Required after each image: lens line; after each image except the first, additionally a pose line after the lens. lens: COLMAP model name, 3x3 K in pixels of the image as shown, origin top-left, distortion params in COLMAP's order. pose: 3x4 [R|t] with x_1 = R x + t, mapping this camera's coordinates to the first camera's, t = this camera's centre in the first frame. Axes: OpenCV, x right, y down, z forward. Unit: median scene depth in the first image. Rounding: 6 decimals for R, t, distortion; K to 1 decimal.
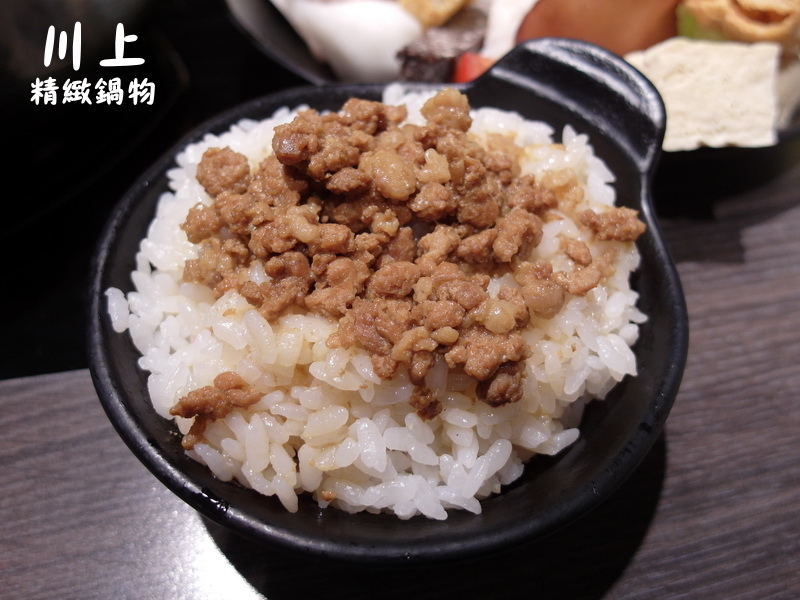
lens RADIAL K [[646.3, 0, 400.0], [0, 646.3, 300.0], [0, 0, 1]] dist [-0.053995, -0.009504]
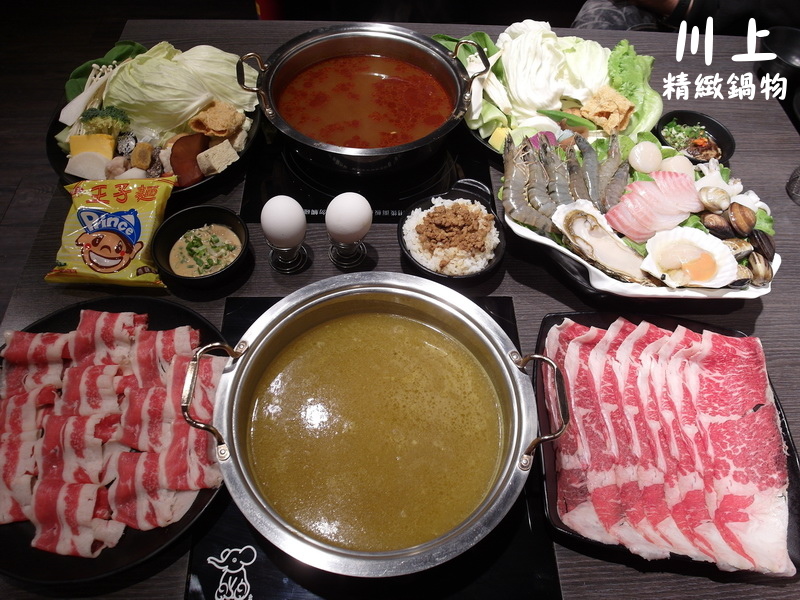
lens RADIAL K [[646.3, 0, 400.0], [0, 646.3, 300.0], [0, 0, 1]] dist [-0.053995, -0.009504]
pose [[0.922571, -0.323097, 0.210881, -1.980597], [0.306025, 0.945643, 0.110036, -0.318388], [-0.234970, -0.036981, 0.971299, -4.733817]]
